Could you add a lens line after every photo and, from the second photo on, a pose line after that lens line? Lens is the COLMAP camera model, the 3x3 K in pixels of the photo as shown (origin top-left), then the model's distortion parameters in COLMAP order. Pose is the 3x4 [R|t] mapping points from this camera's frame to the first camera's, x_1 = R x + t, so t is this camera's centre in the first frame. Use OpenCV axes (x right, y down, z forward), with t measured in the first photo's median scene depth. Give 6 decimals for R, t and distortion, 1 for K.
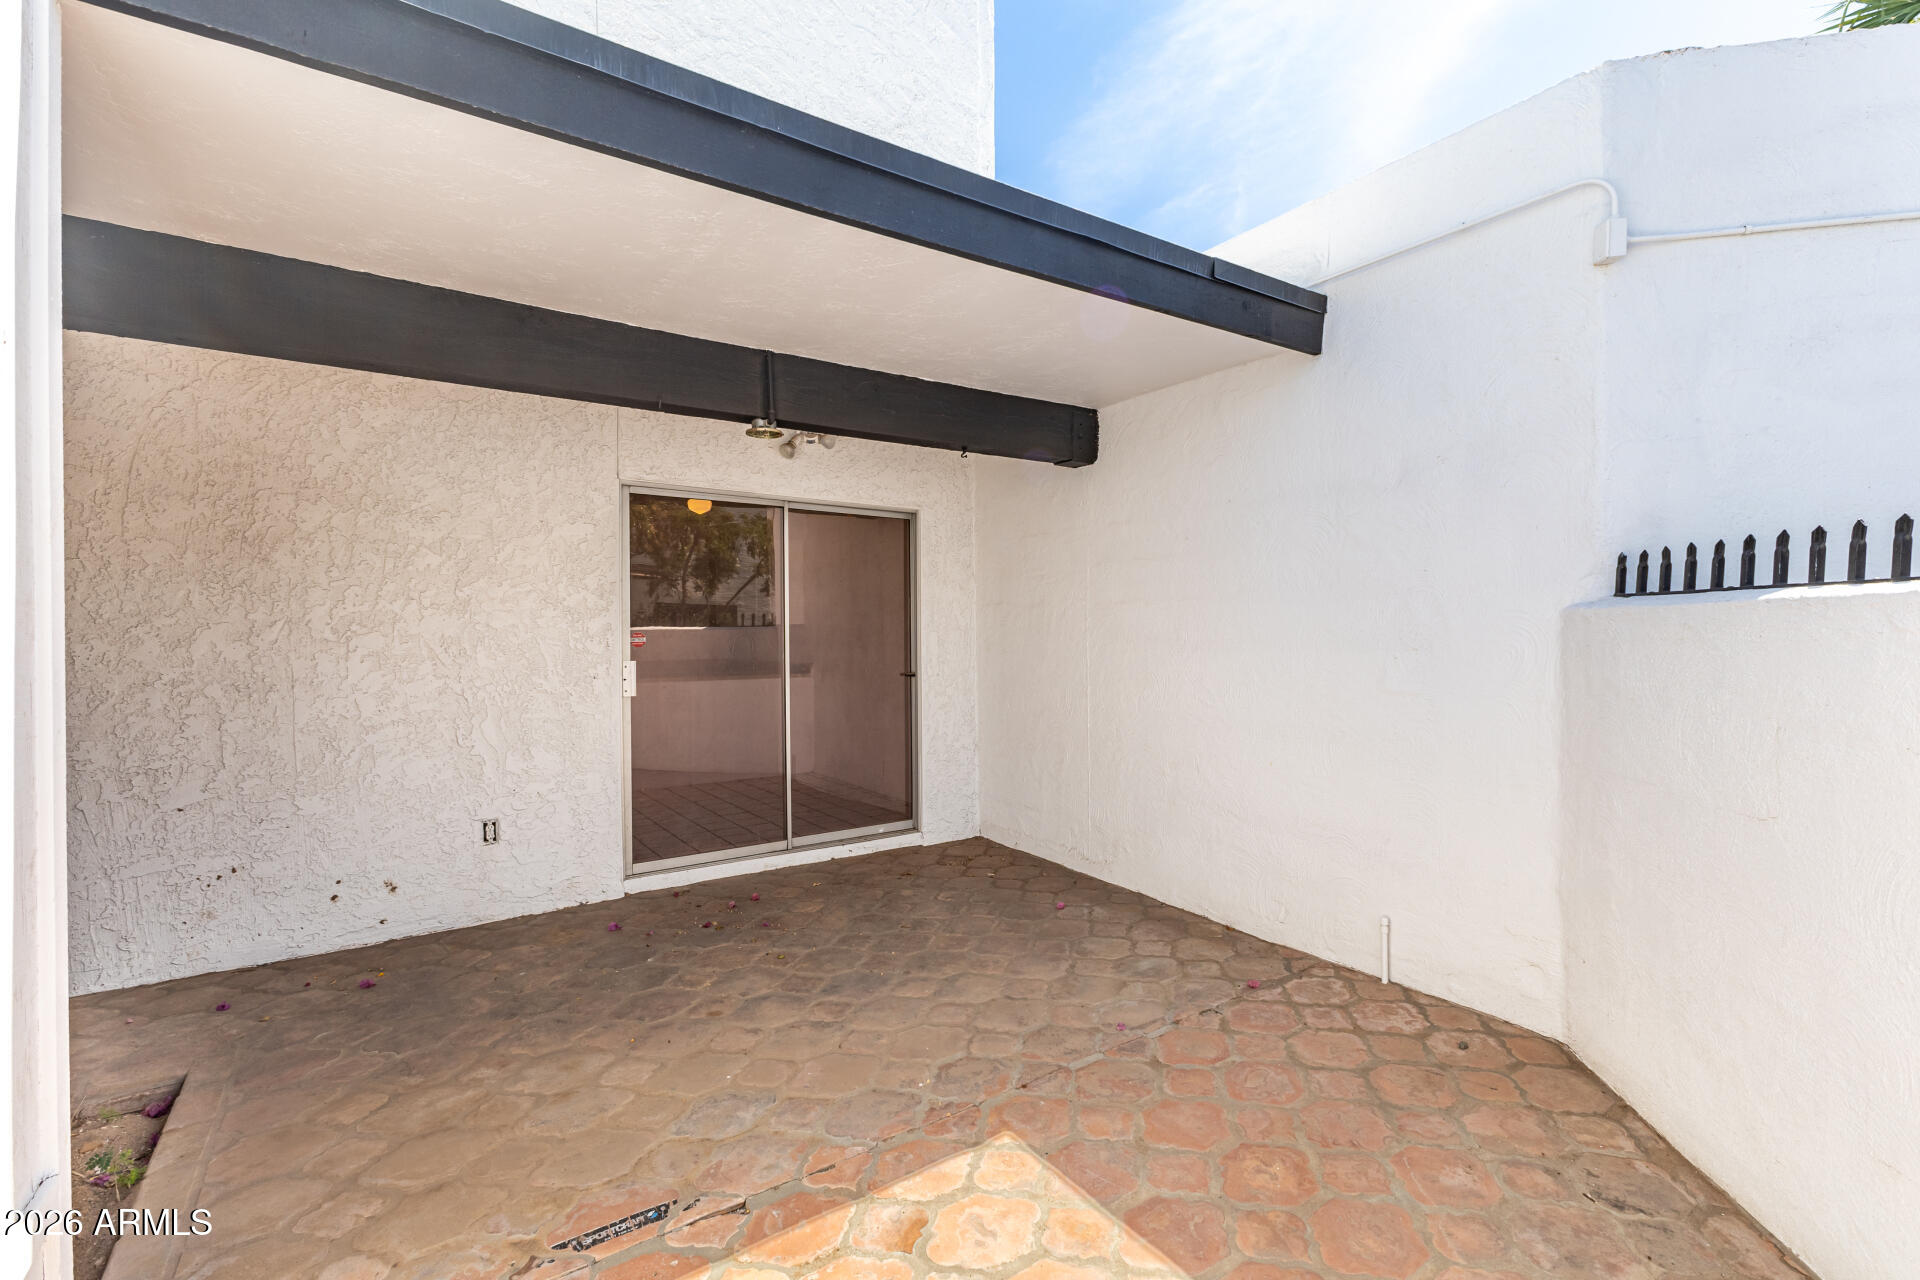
lens RADIAL K [[835.6, 0, 924.5], [0, 835.6, 639.7], [0, 0, 1]] dist [0.013912, -0.003913]
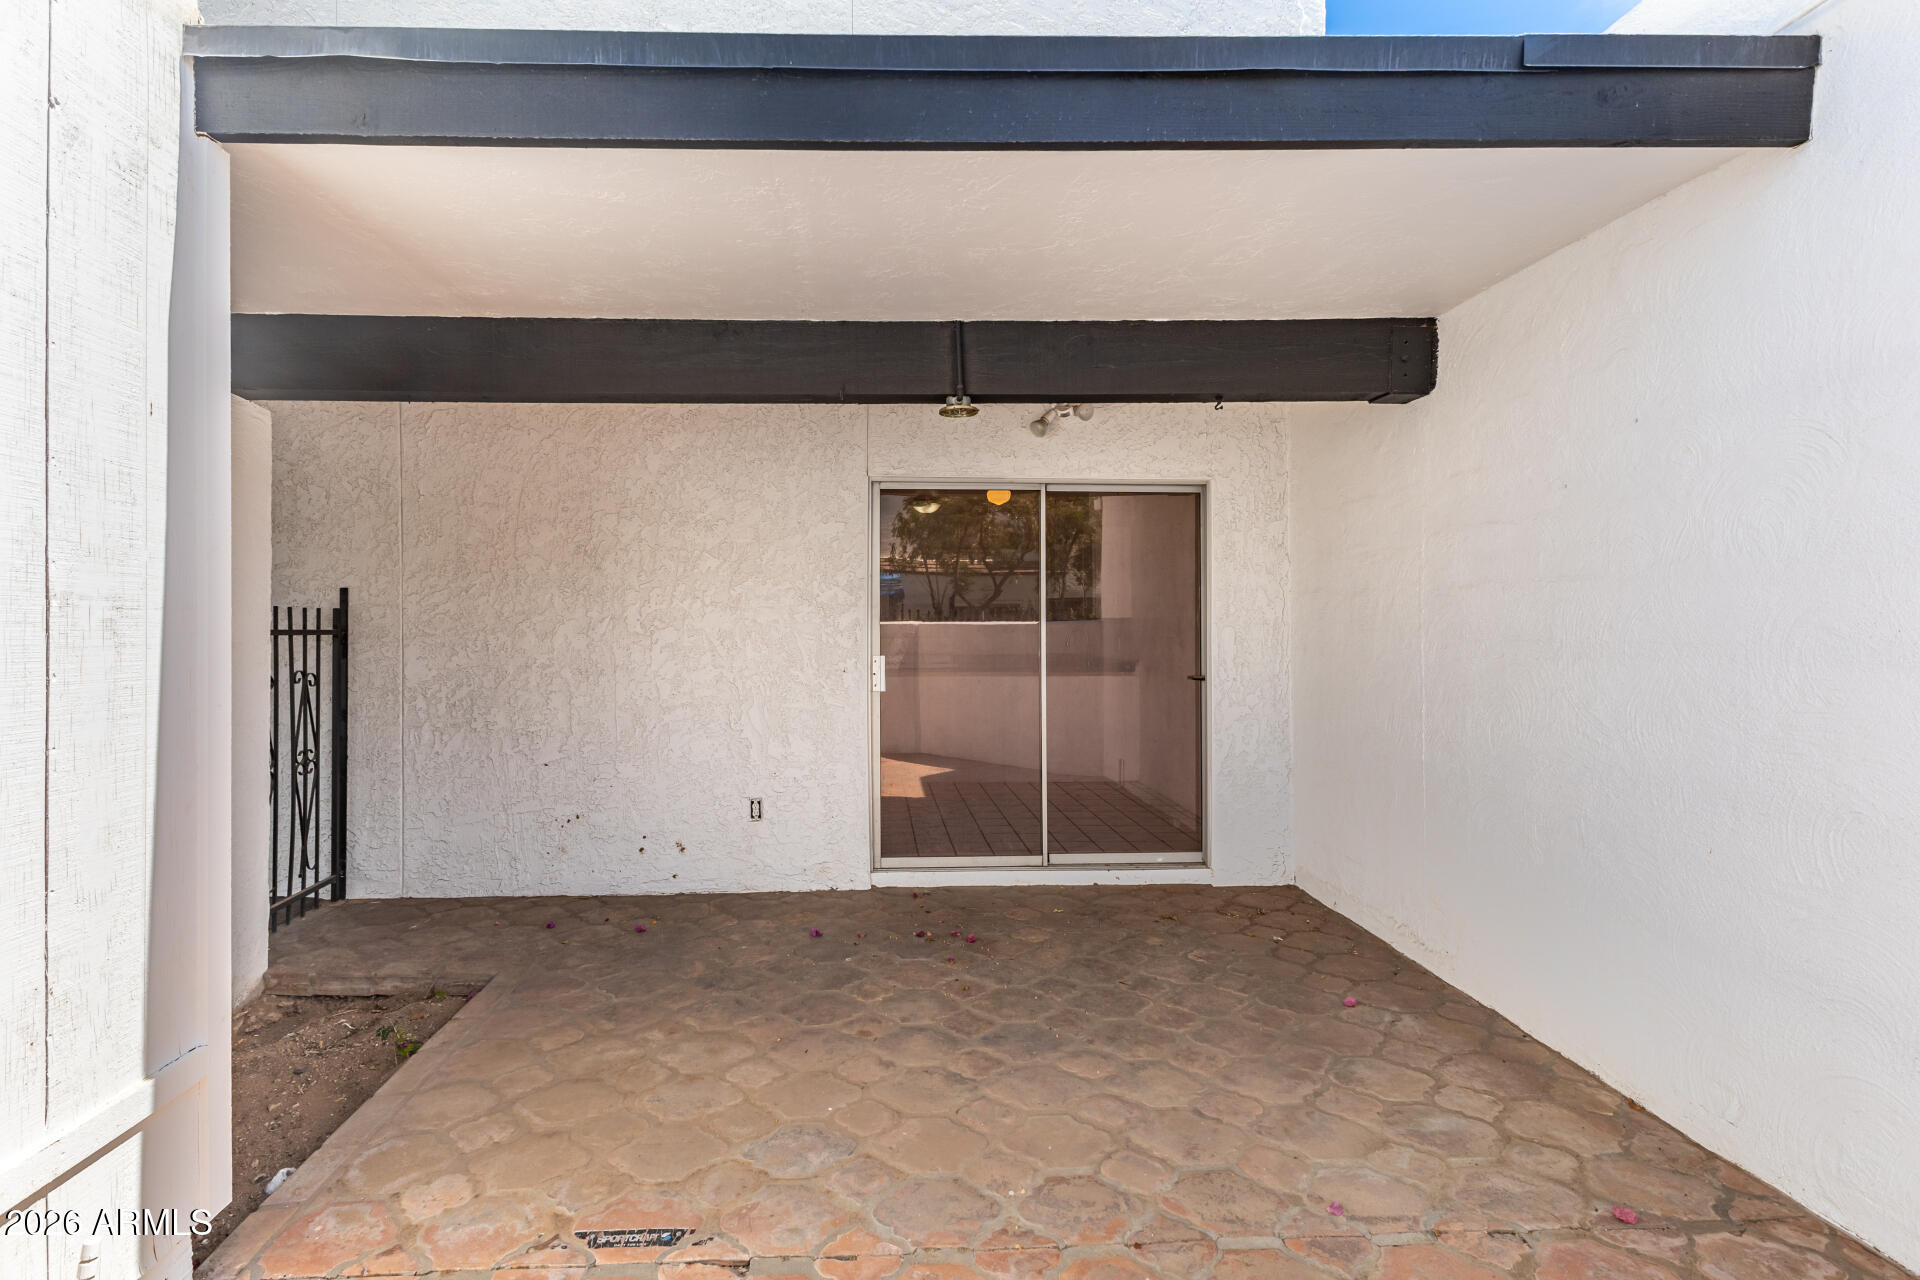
lens RADIAL K [[835.6, 0, 891.6], [0, 835.6, 631.3], [0, 0, 1]] dist [0.013912, -0.003913]
pose [[0.852361, 0.006448, -0.522914, 0.235498], [-0.005933, 0.999979, 0.002659, -0.008741], [0.522920, 0.000836, 0.852381, 0.185497]]
